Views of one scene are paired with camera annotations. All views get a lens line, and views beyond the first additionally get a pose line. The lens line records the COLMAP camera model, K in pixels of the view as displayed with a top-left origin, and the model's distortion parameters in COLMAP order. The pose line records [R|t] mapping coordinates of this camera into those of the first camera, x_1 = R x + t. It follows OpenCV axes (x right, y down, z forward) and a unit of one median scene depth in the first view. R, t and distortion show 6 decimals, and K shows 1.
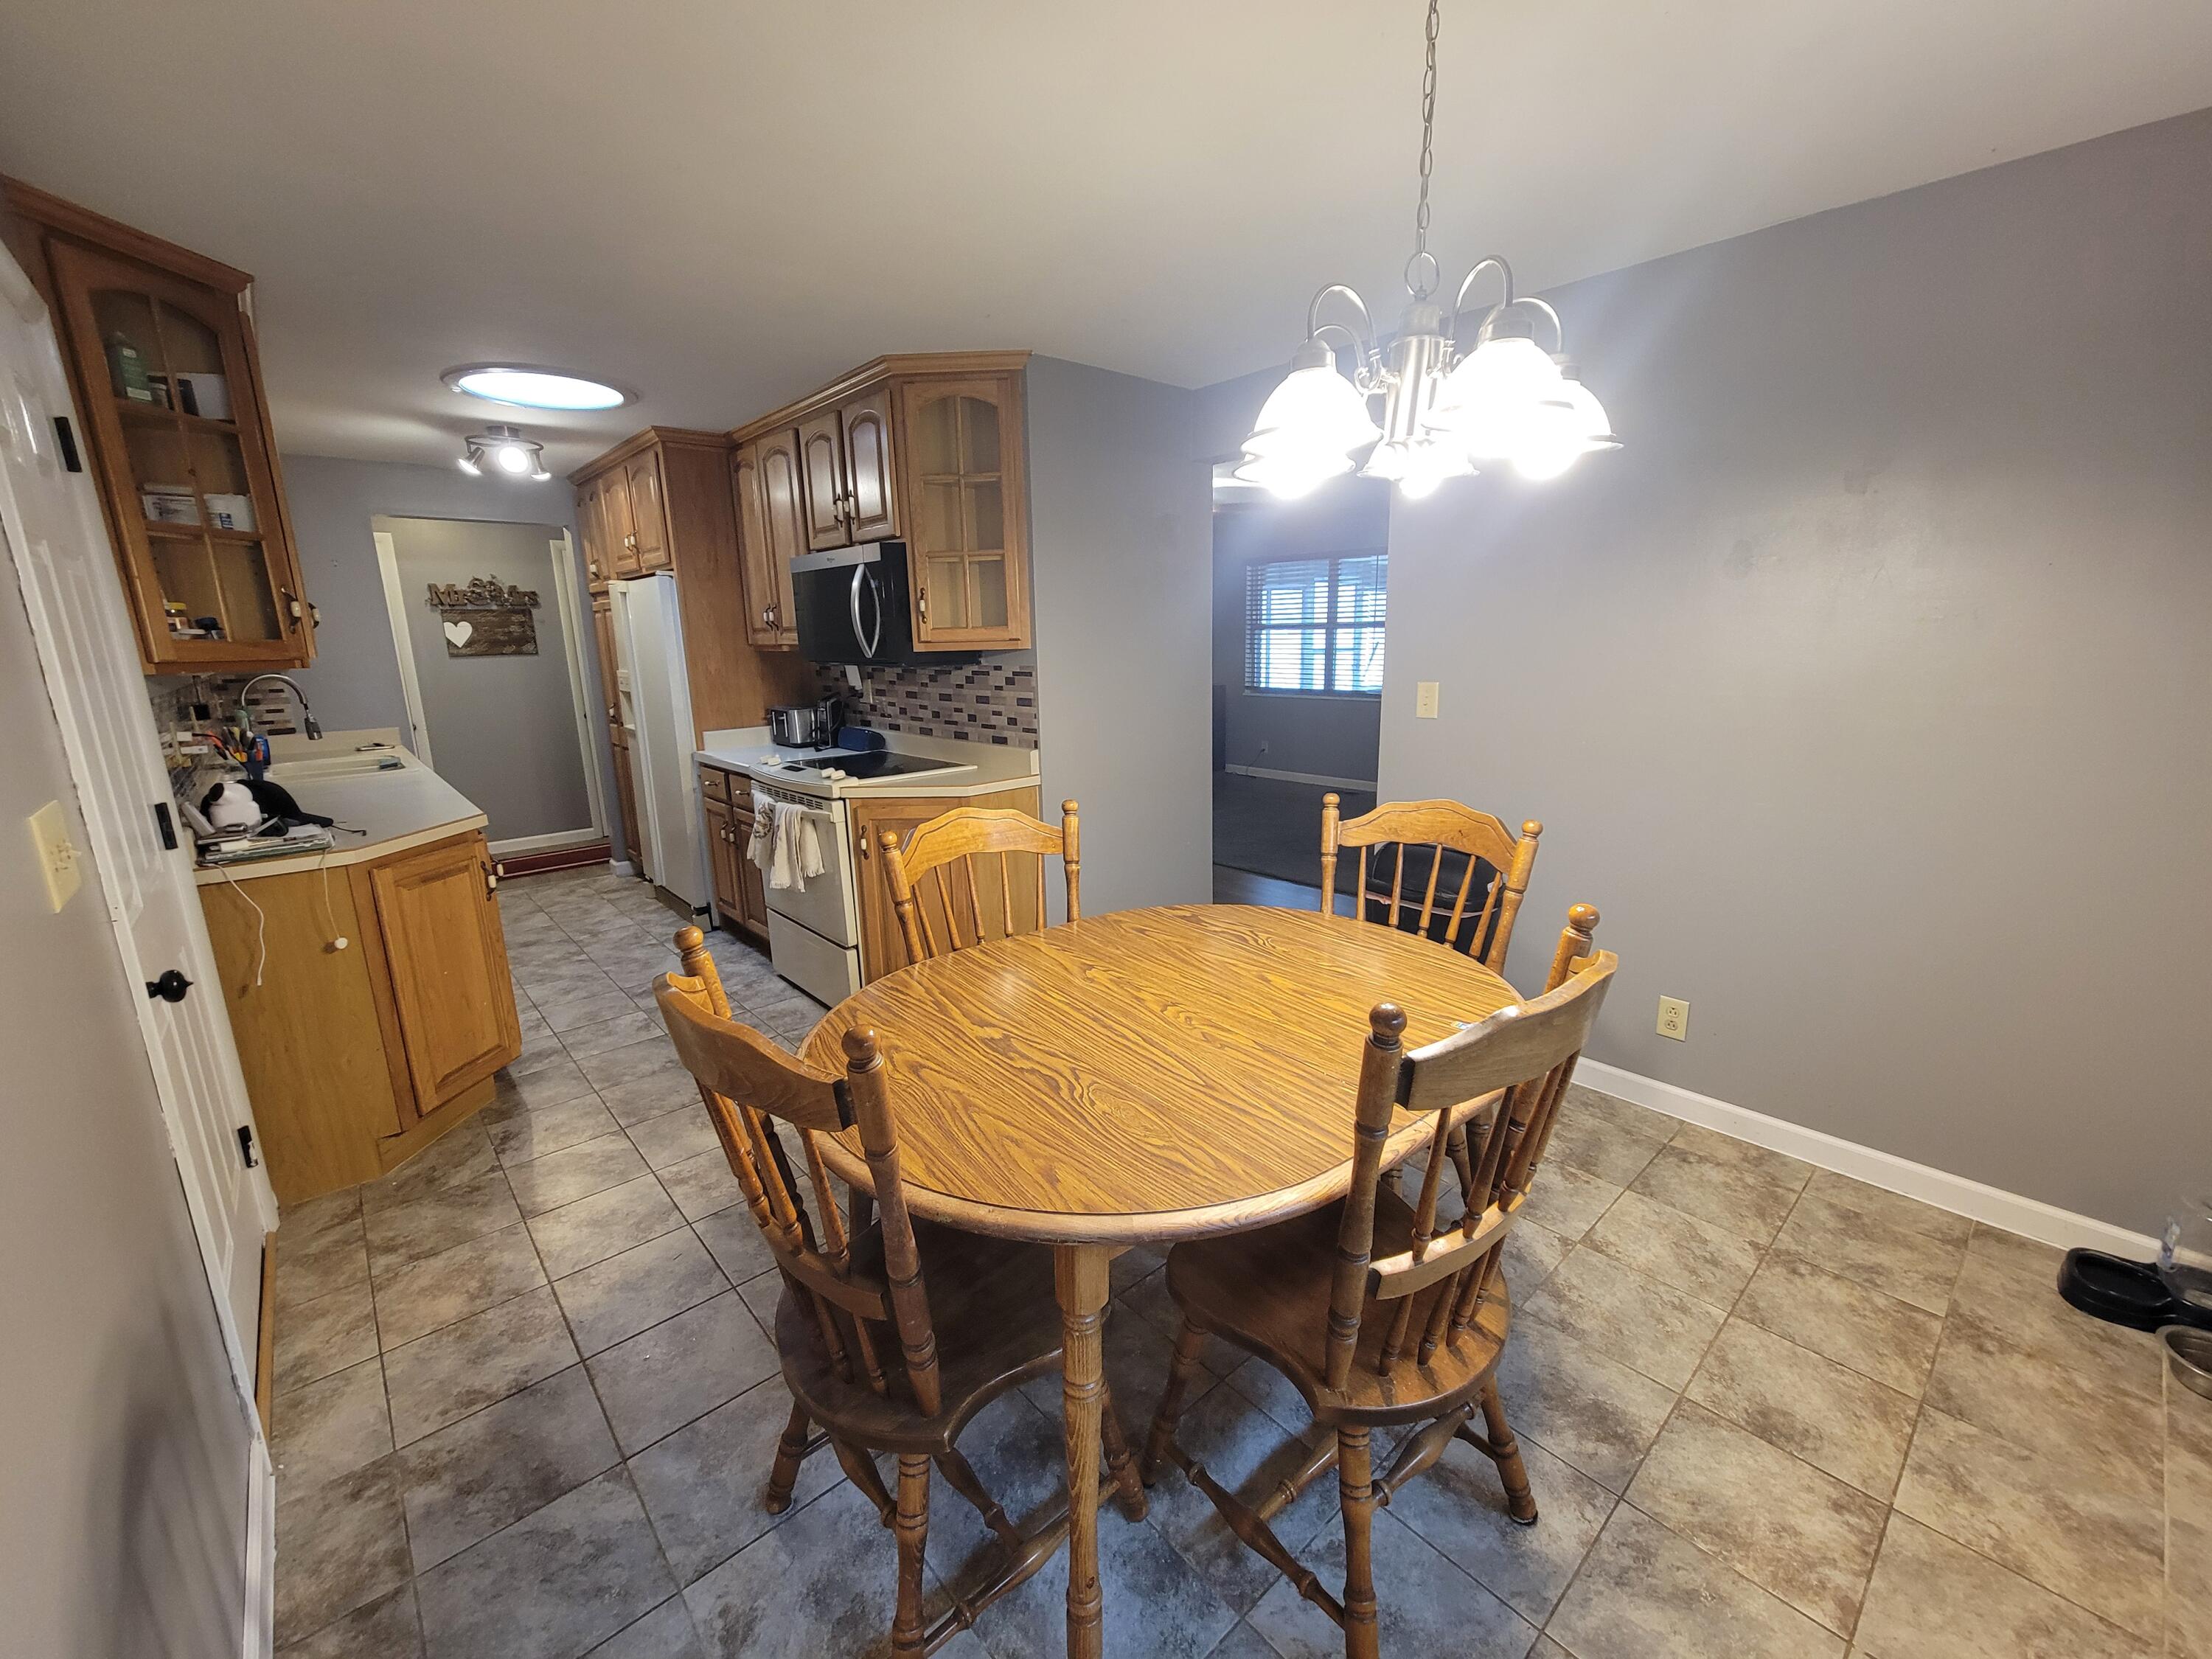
lens RADIAL K [[898.6, 0, 1104.6], [0, 898.6, 827.9], [0, 0, 1]] dist [0.005004, -0.000461]
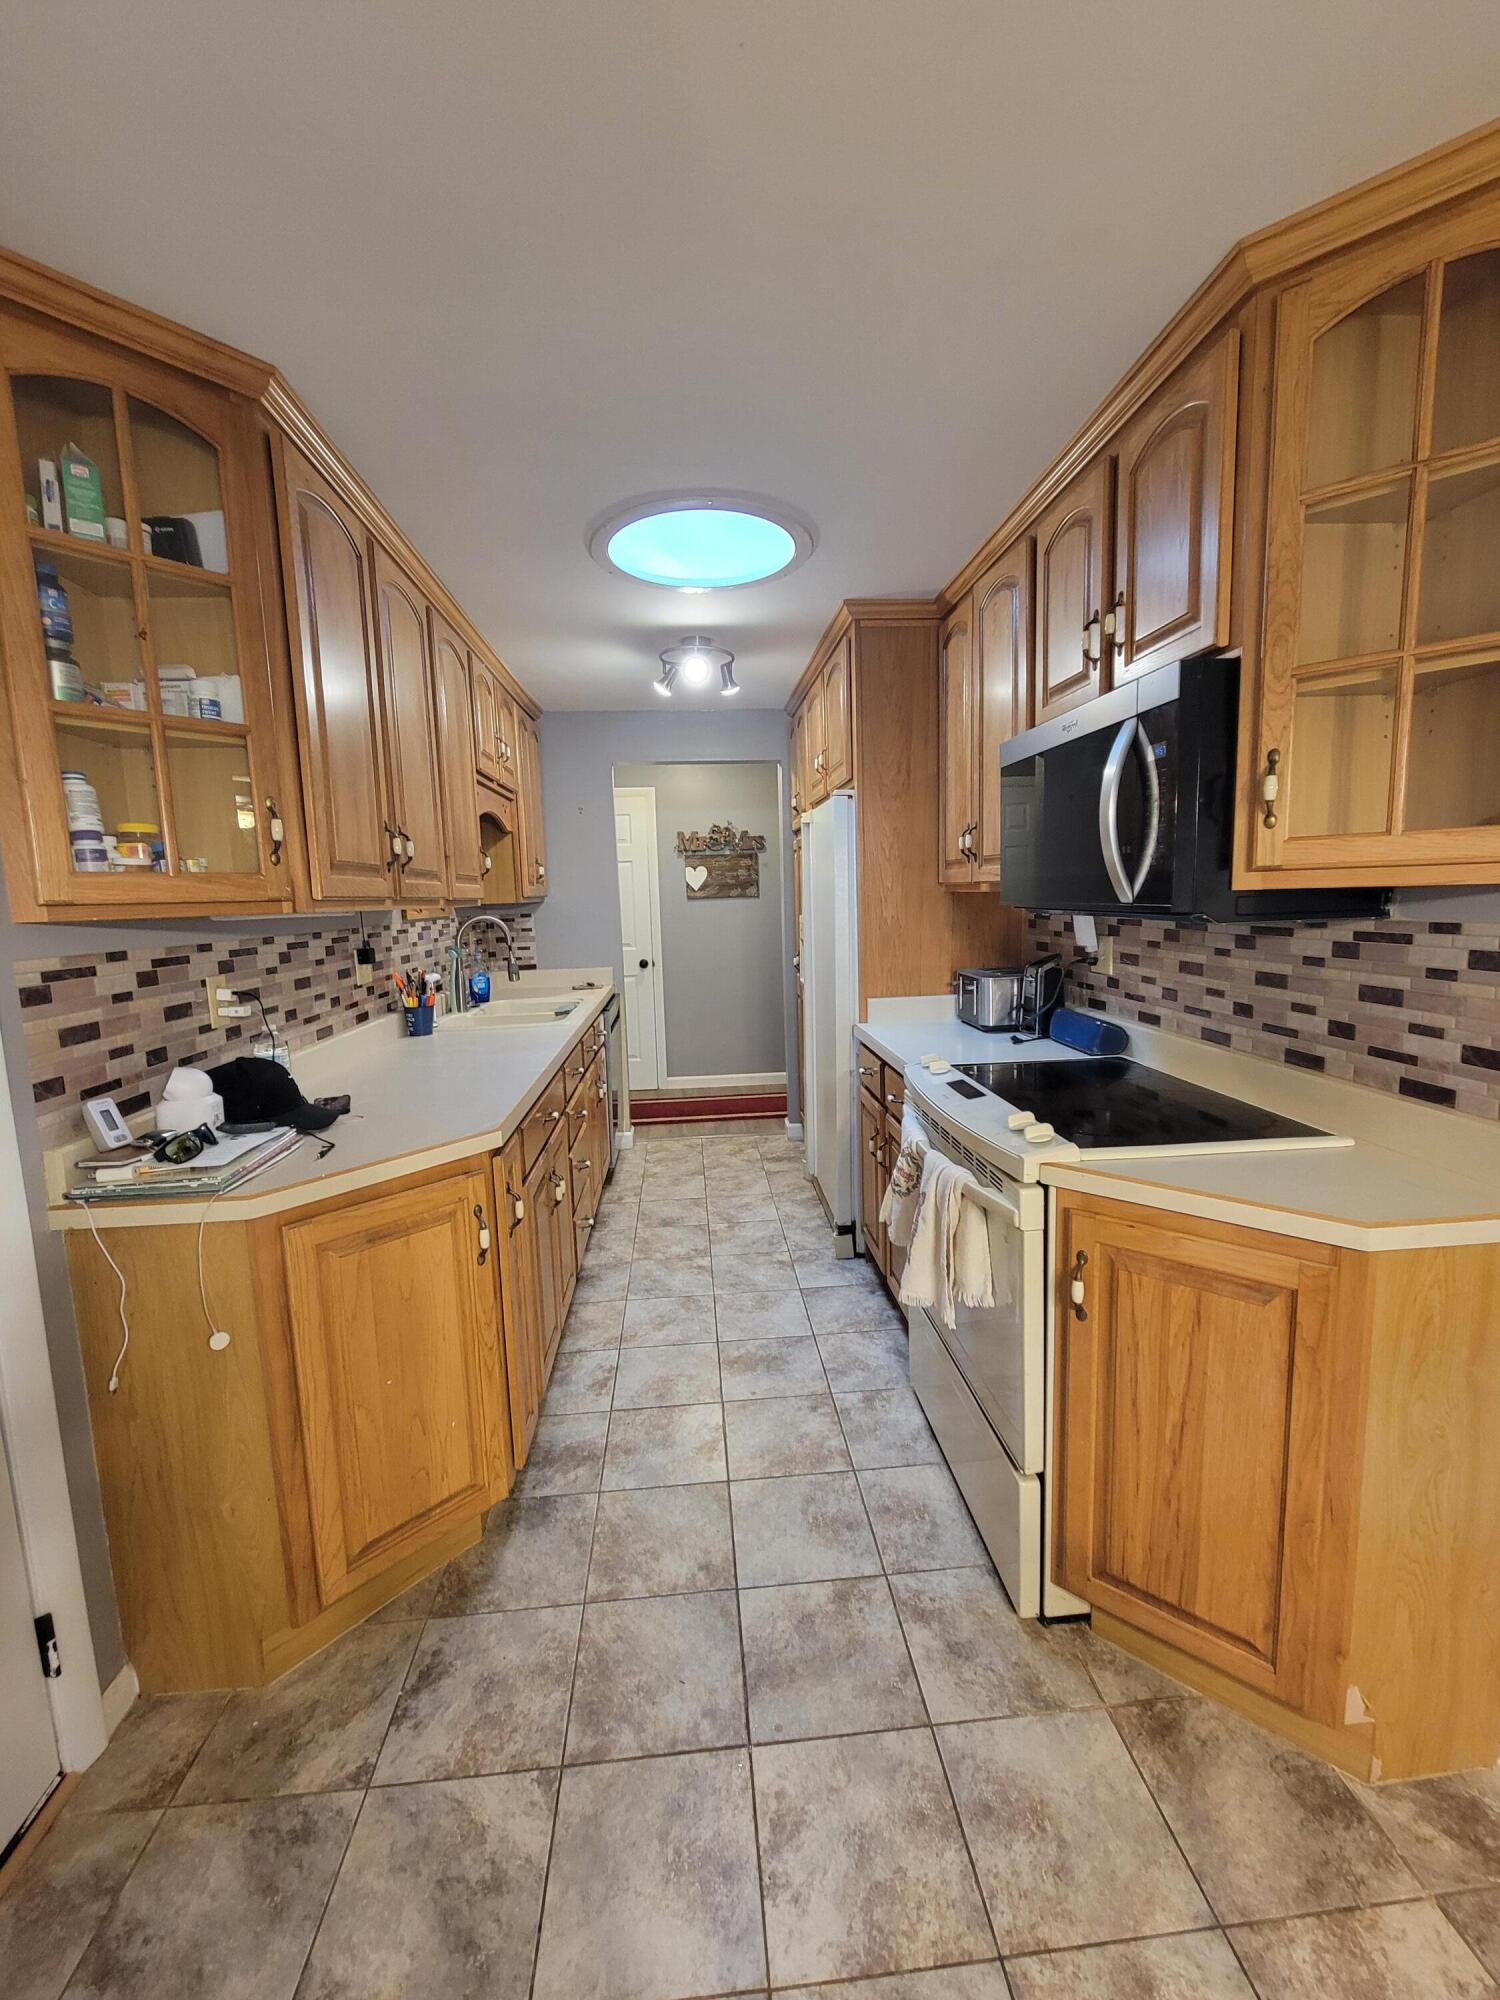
lens RADIAL K [[812.5, 0, 751.7], [0, 812.5, 993.5], [0, 0, 1]] dist [0.005004, -0.000461]
pose [[0.798543, 0.073283, -0.597461, -0.138650], [-0.117599, 0.992428, -0.035450, -0.088171], [0.590339, 0.098569, 0.801114, 0.465017]]
